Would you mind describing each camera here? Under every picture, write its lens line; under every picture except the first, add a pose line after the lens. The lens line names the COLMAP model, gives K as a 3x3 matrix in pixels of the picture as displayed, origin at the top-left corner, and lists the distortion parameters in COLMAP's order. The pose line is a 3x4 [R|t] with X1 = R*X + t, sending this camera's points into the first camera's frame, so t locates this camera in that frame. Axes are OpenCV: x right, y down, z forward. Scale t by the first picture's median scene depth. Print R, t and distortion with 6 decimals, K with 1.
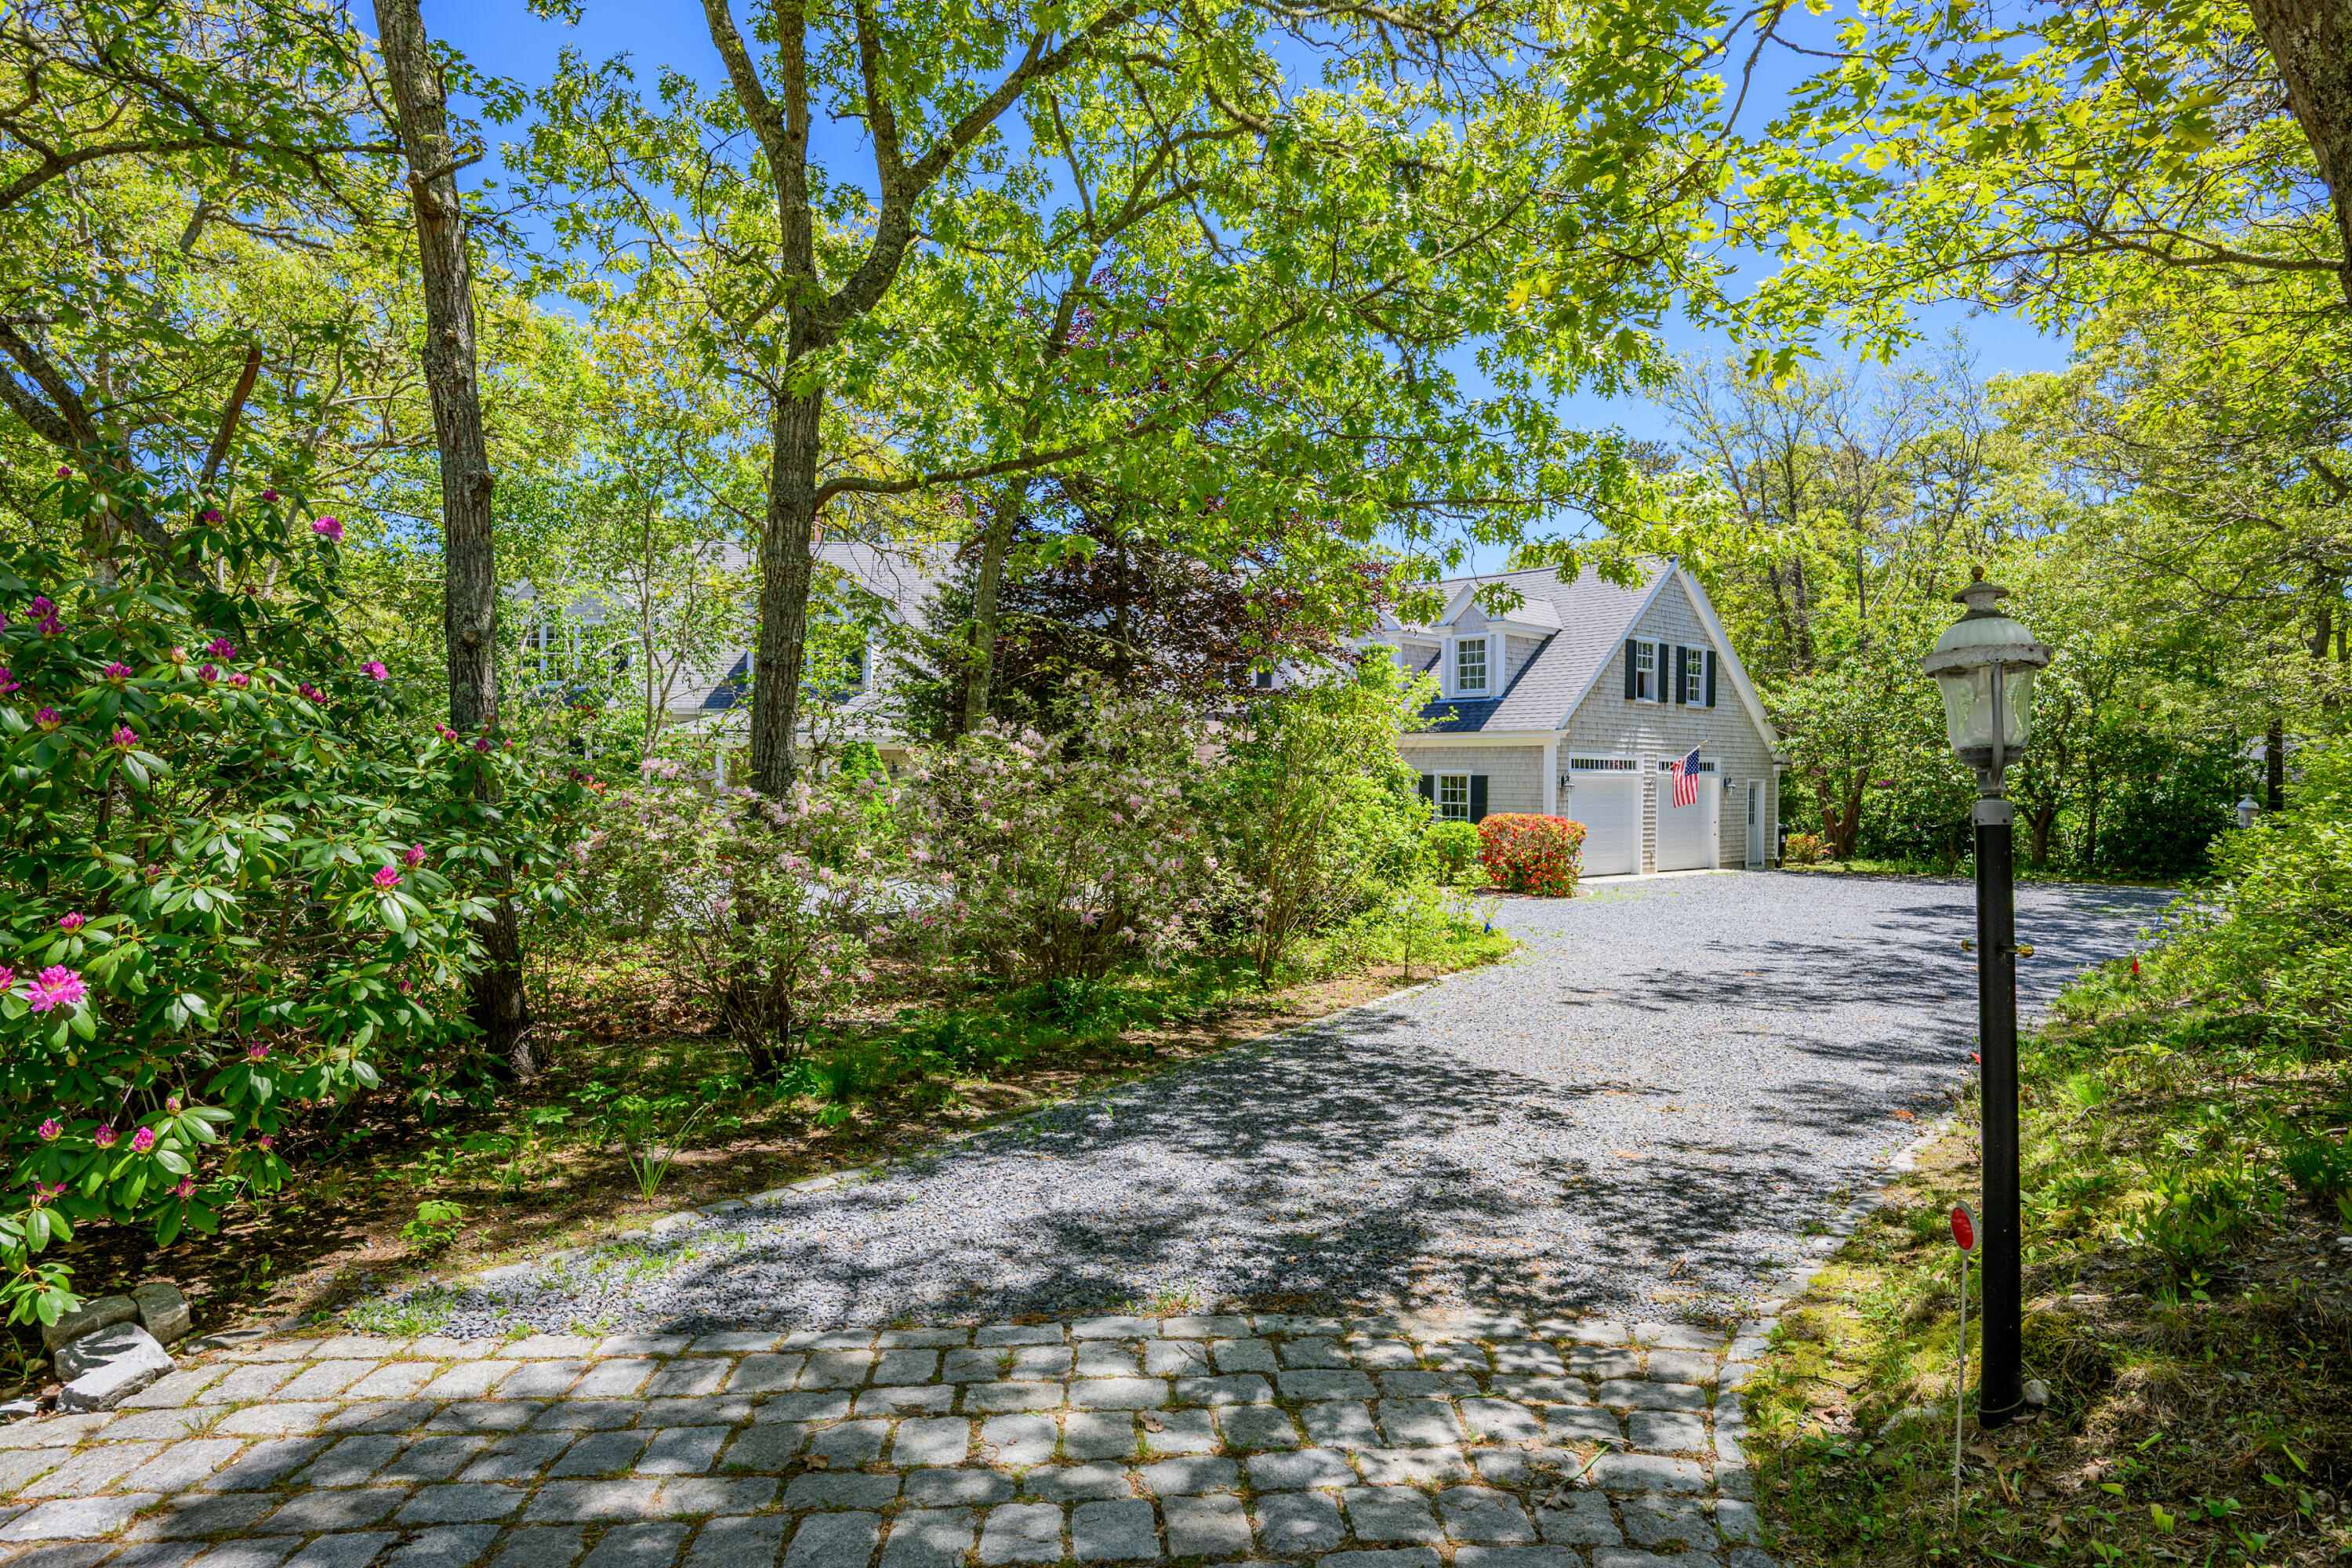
lens RADIAL K [[1418.5, 0, 1176.0], [0, 1418.5, 784.0], [0, 0, 1]] dist [-0.004673, -0.001341]
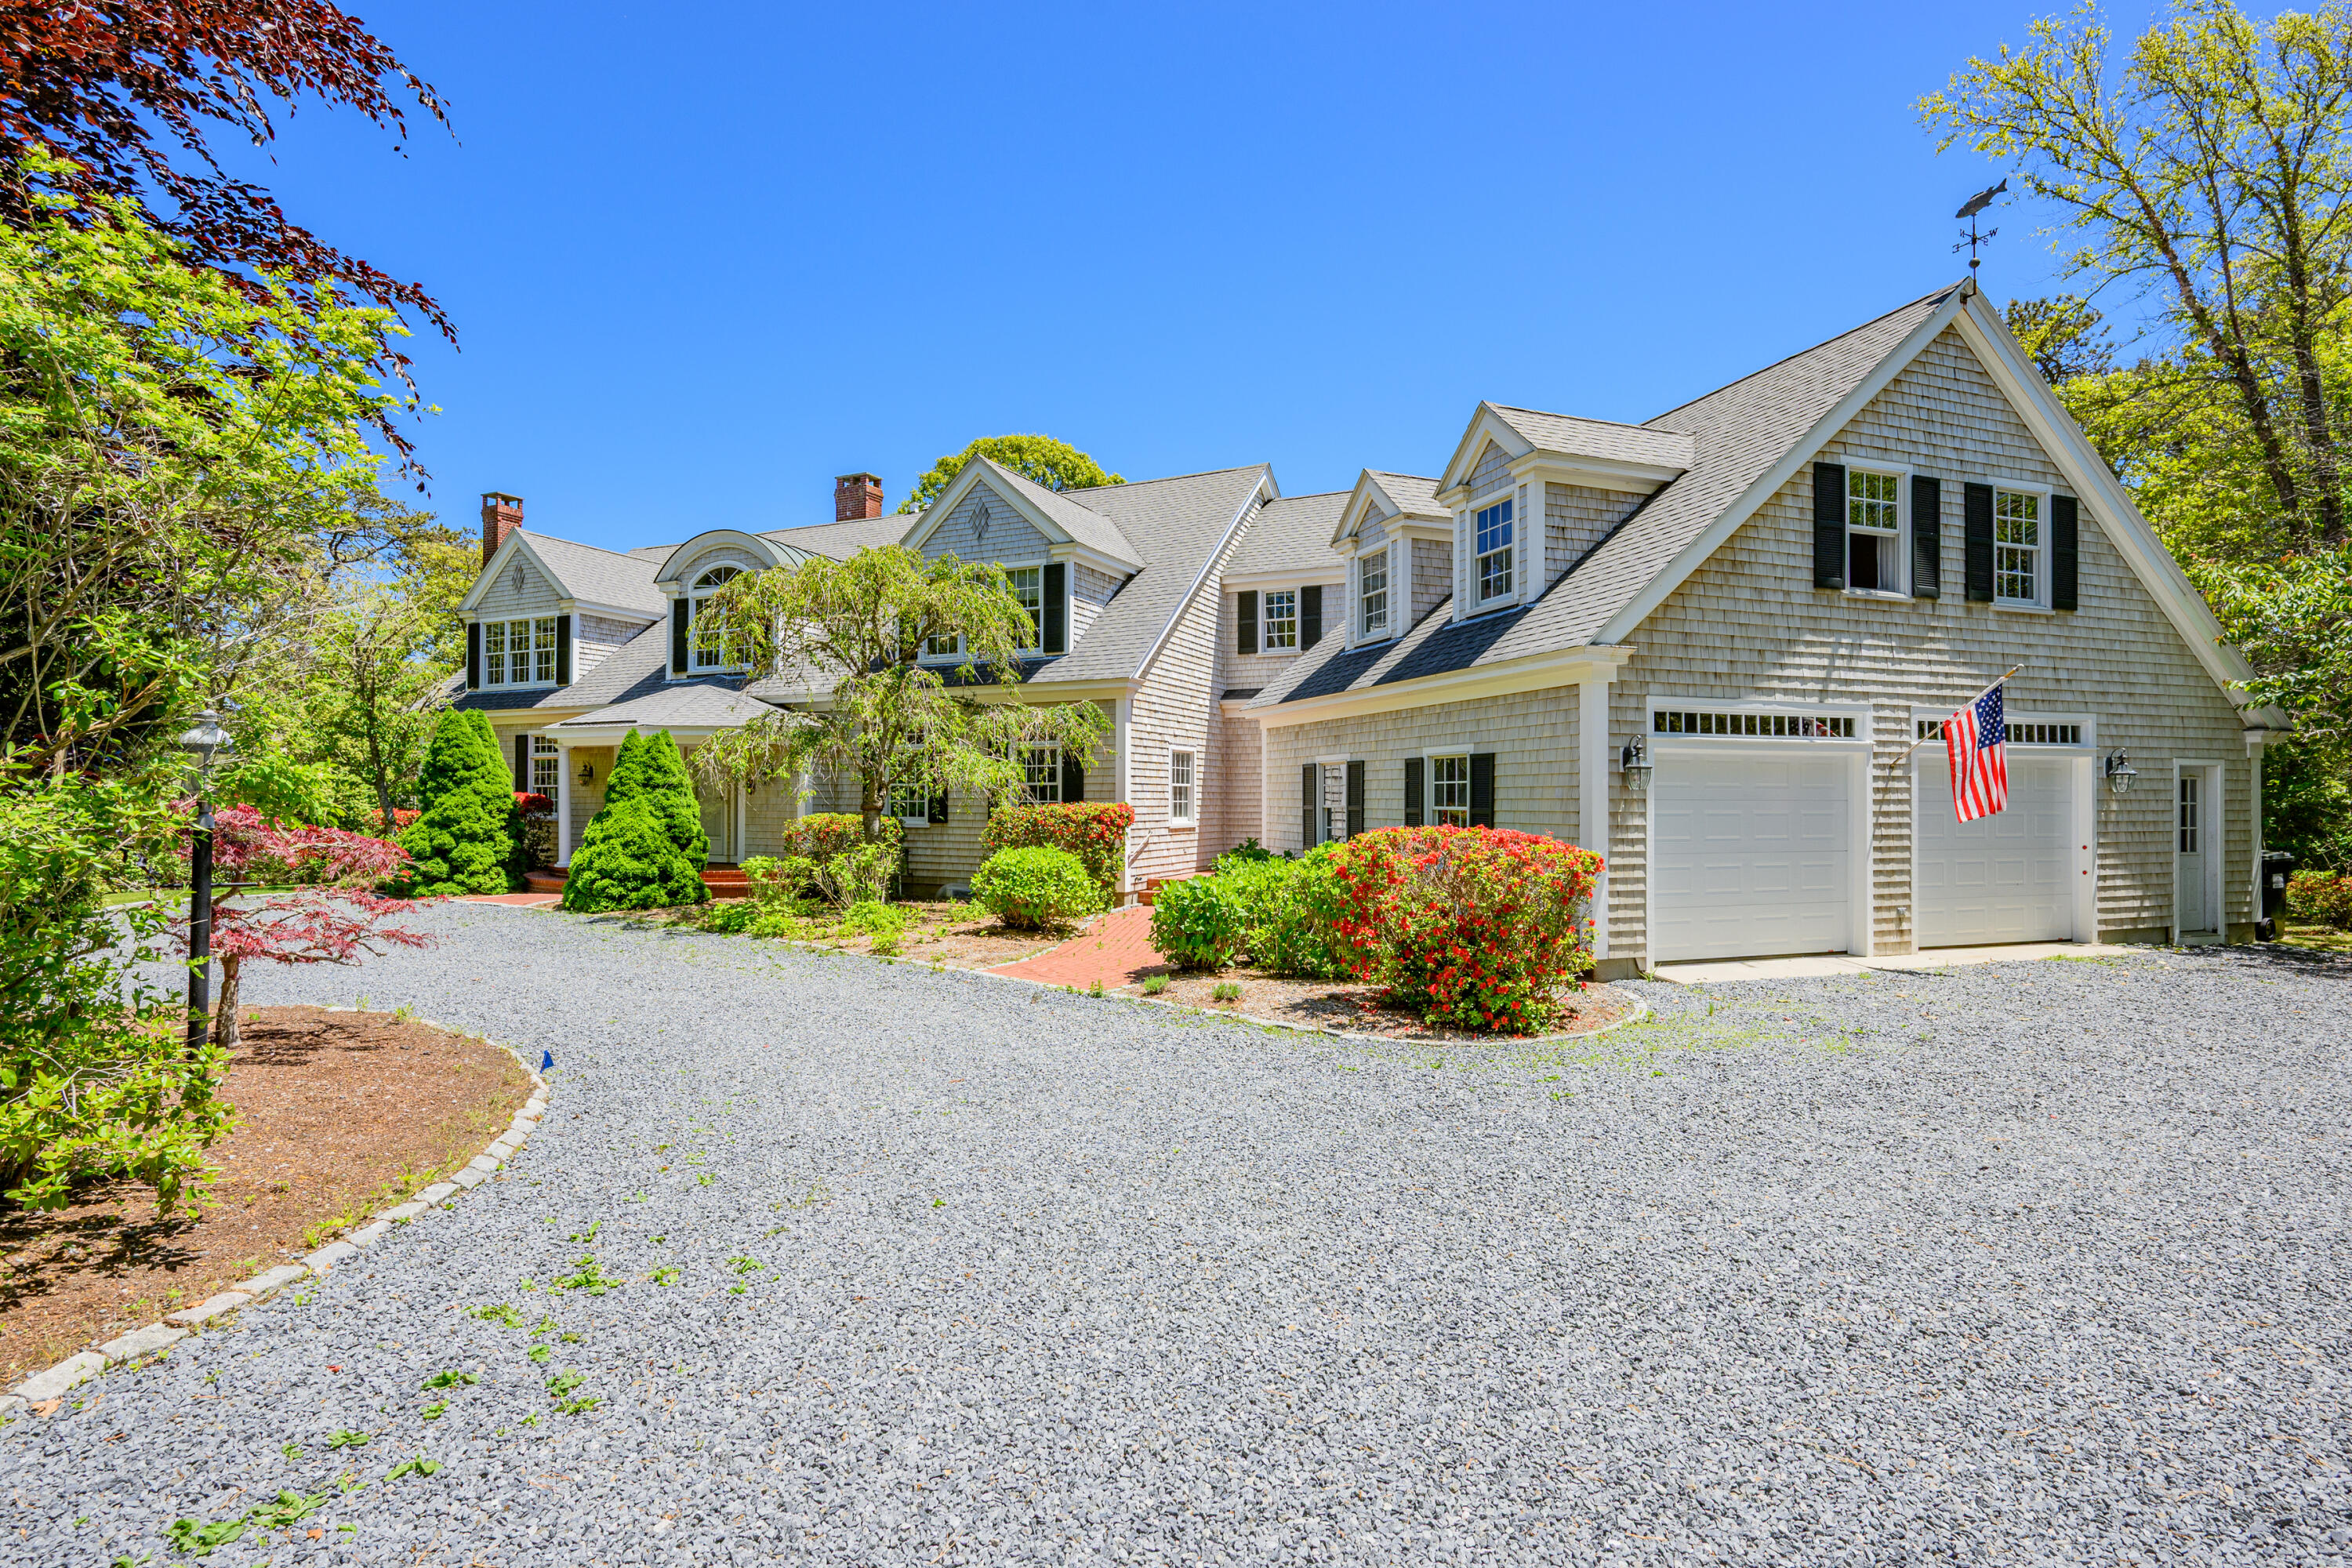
lens RADIAL K [[1112.8, 0, 1176.0], [0, 1112.8, 784.0], [0, 0, 1]] dist [0.003317, -0.000033]
pose [[0.920391, -0.011848, -0.390821, 0.256389], [0.004971, 0.999815, -0.018603, 0.011525], [0.390969, 0.015179, 0.920279, 0.553761]]
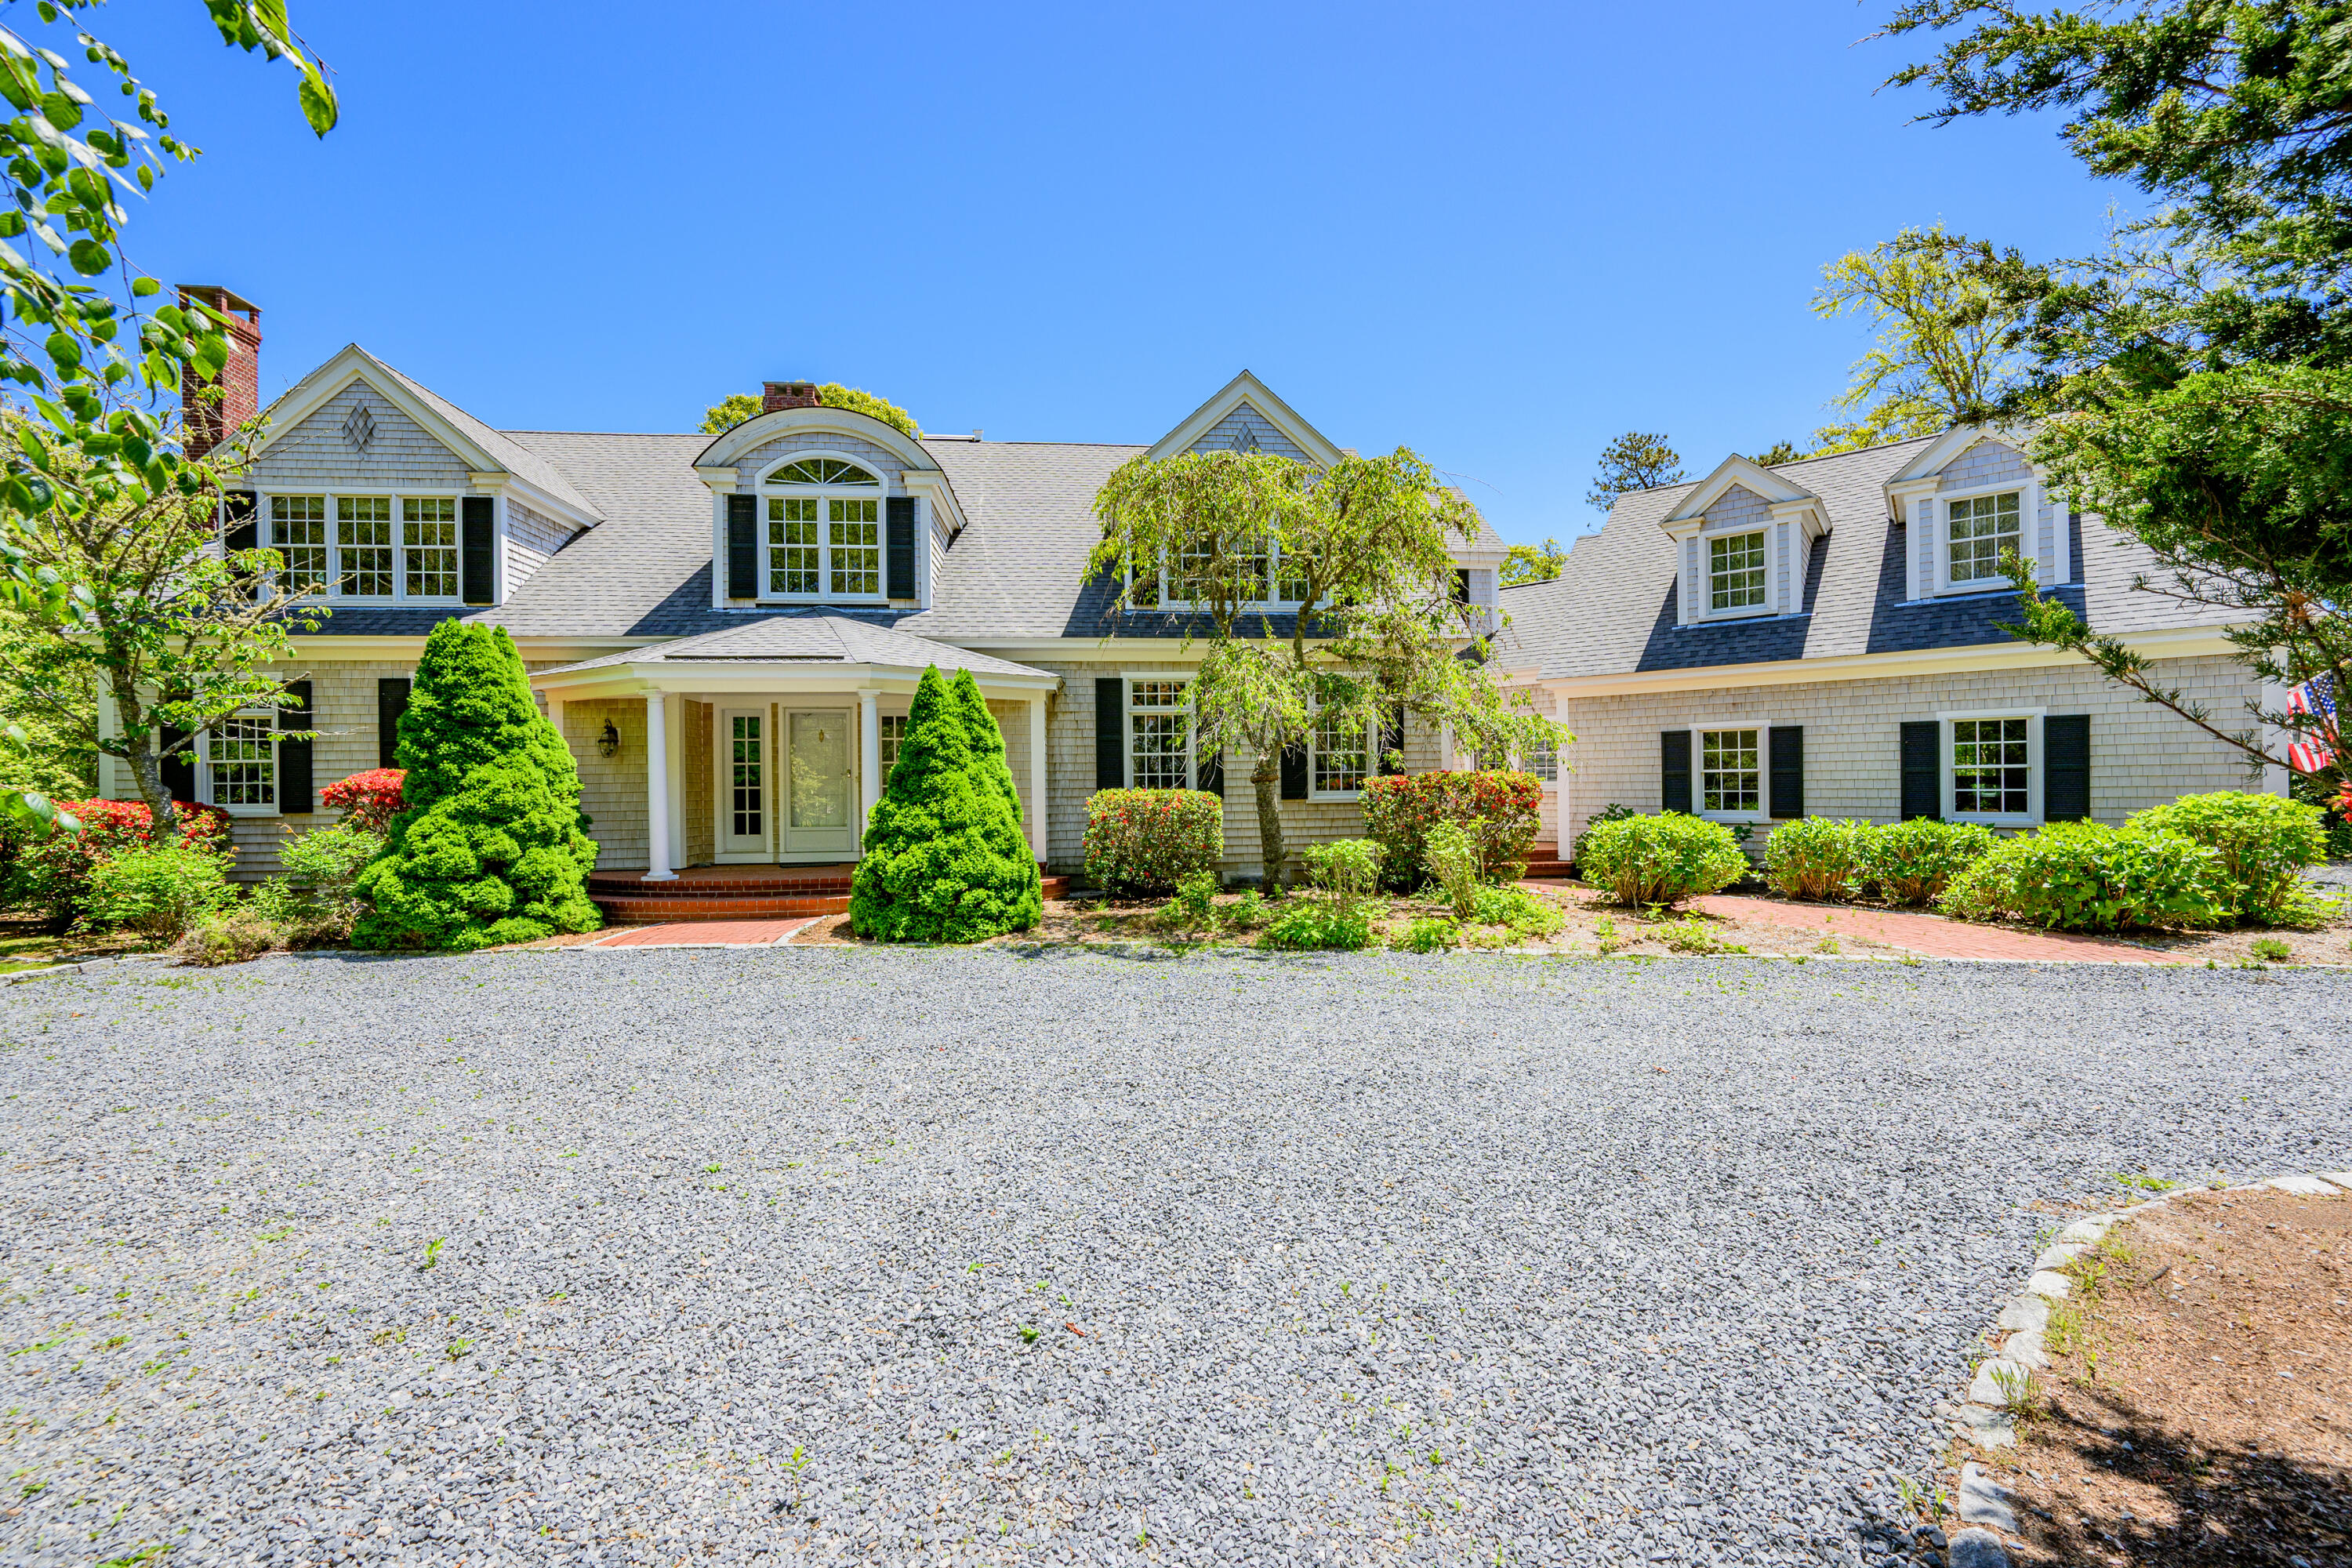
lens RADIAL K [[922.4, 0, 1184.6], [0, 922.4, 786.3], [0, 0, 1]] dist [-0.000121, -0.000114]
pose [[0.990526, -0.020077, 0.135851, -0.173414], [0.020532, 0.999787, -0.001955, 0.015494], [-0.135783, 0.004726, 0.990727, 0.642786]]
